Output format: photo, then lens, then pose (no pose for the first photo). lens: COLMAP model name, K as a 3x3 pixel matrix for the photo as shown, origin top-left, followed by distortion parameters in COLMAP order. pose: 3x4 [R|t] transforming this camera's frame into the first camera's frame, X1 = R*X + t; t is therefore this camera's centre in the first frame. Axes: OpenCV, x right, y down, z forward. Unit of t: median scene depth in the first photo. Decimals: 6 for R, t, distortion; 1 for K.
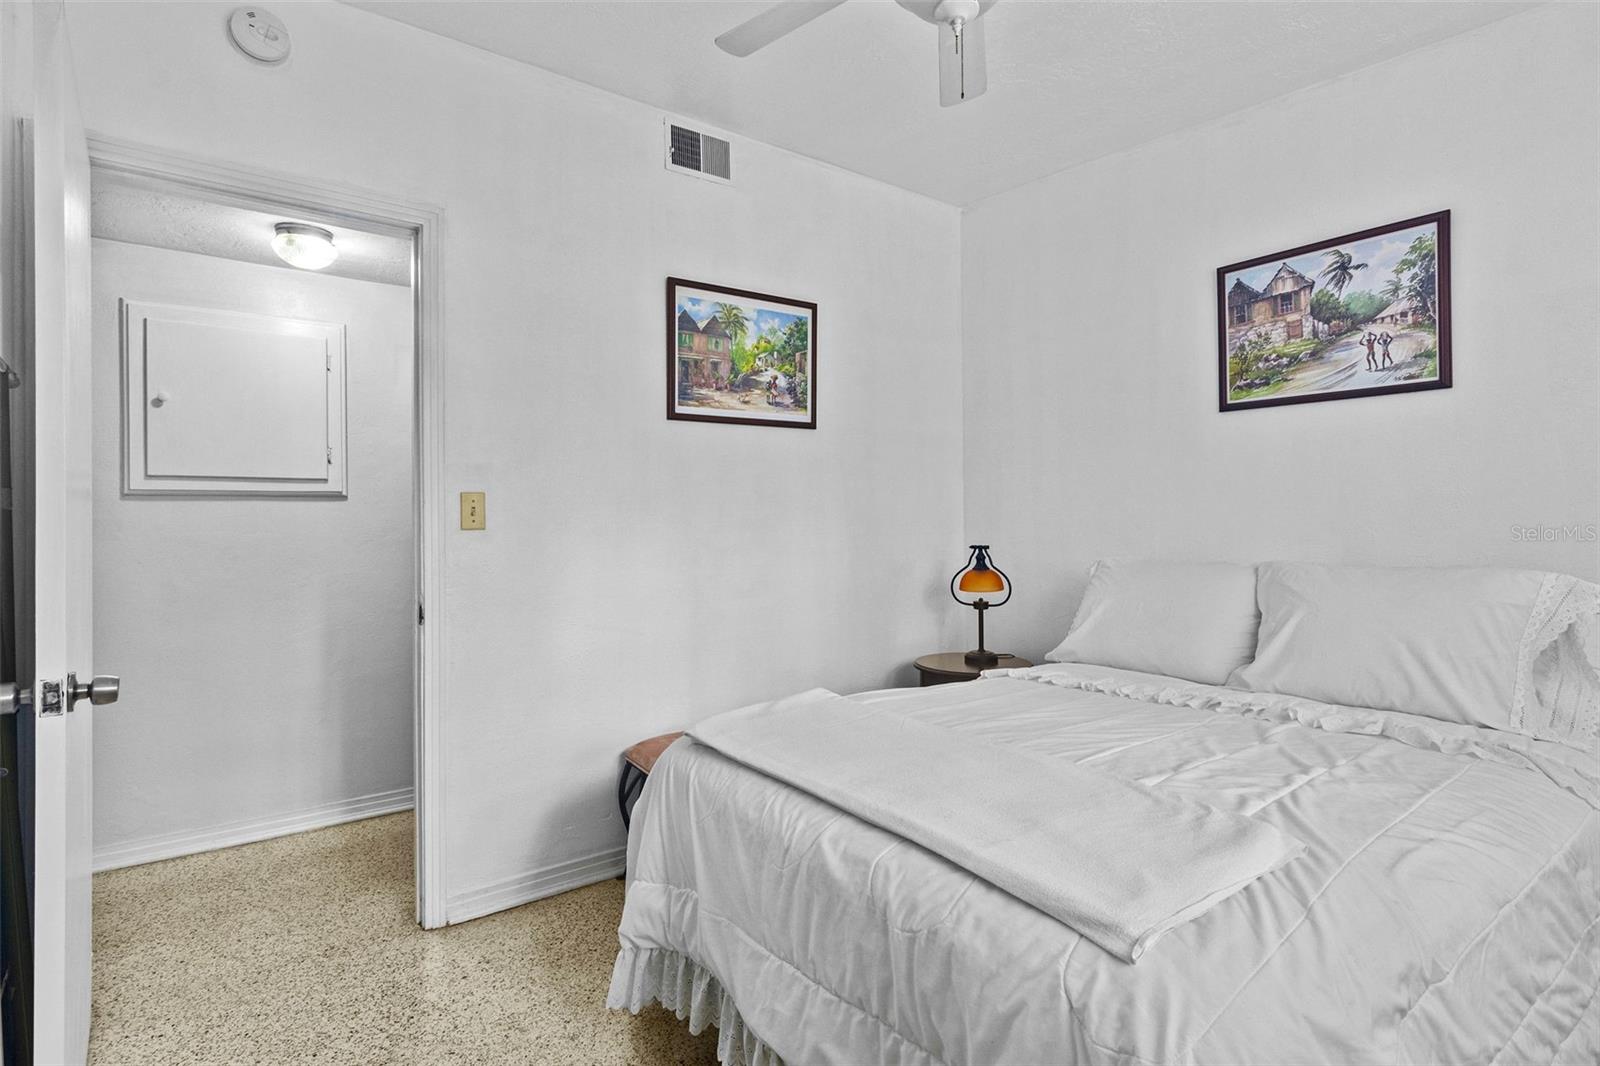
lens RADIAL K [[742.6, 0, 778.7], [0, 742.6, 520.1], [0, 0, 1]] dist [0.004705, 0.000303]
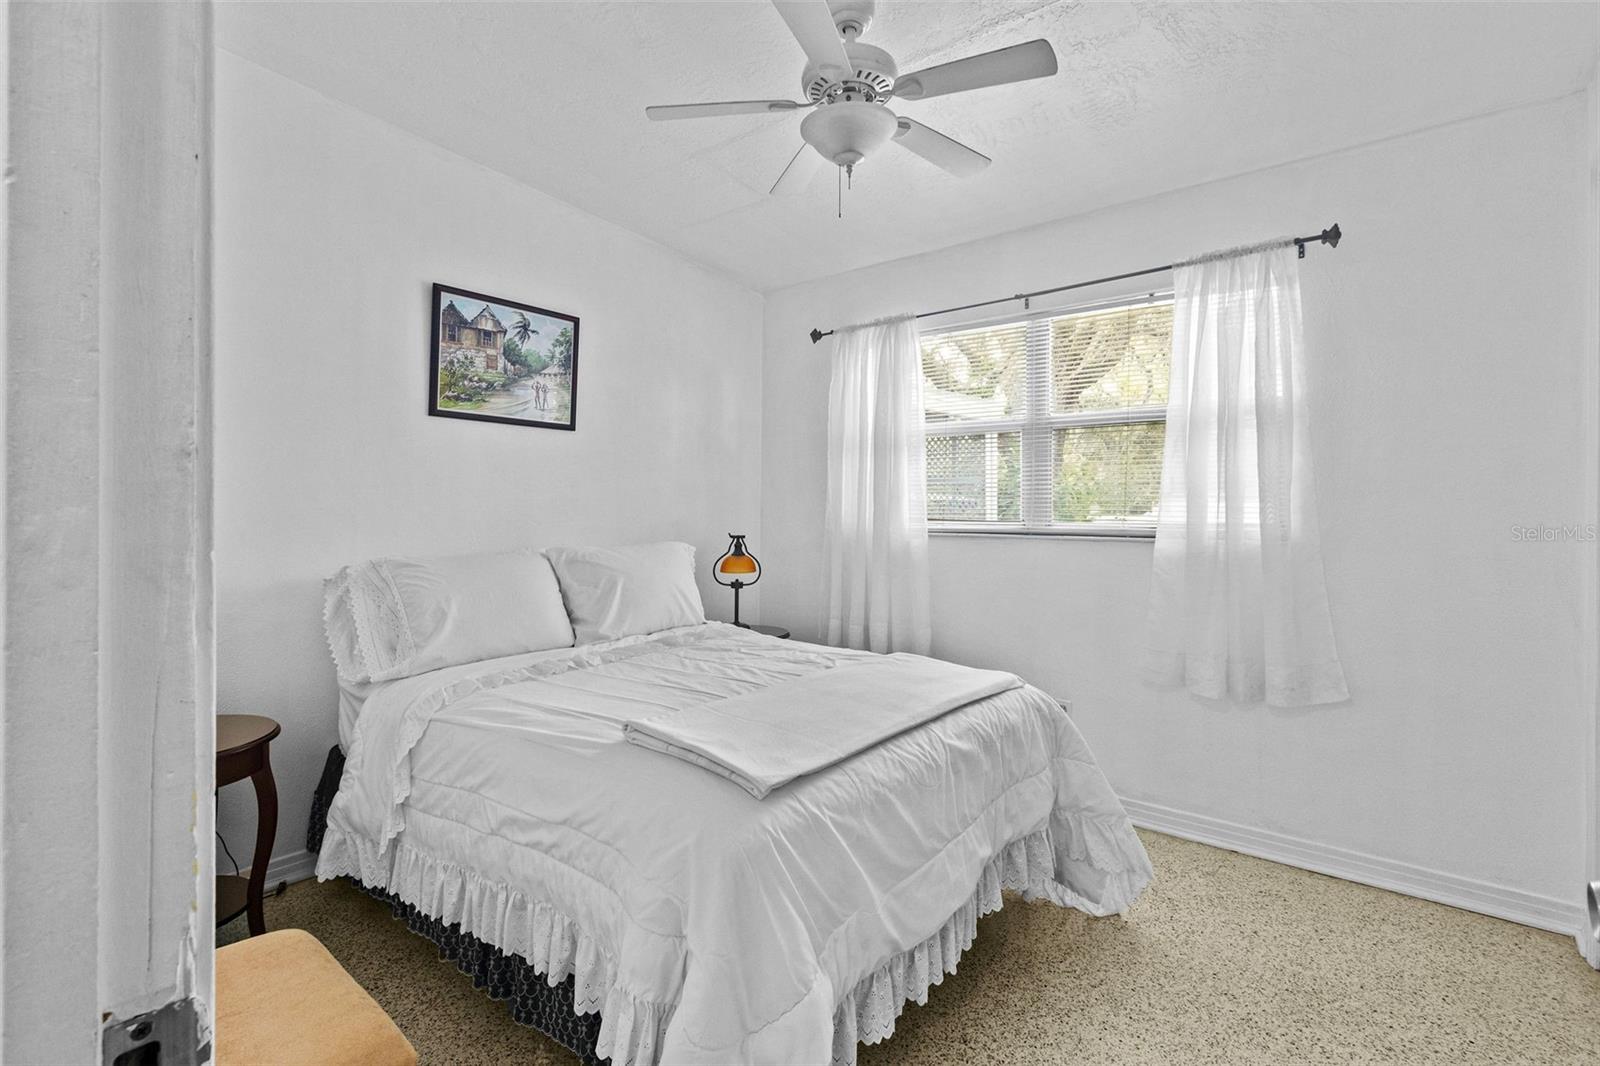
lens RADIAL K [[742.6, 0, 778.7], [0, 742.6, 520.1], [0, 0, 1]] dist [0.004705, 0.000303]
pose [[-0.233555, -0.004170, 0.972335, -0.641324], [0.002998, 0.999983, 0.005009, 0.002505], [-0.972339, 0.004085, -0.233539, 0.850942]]
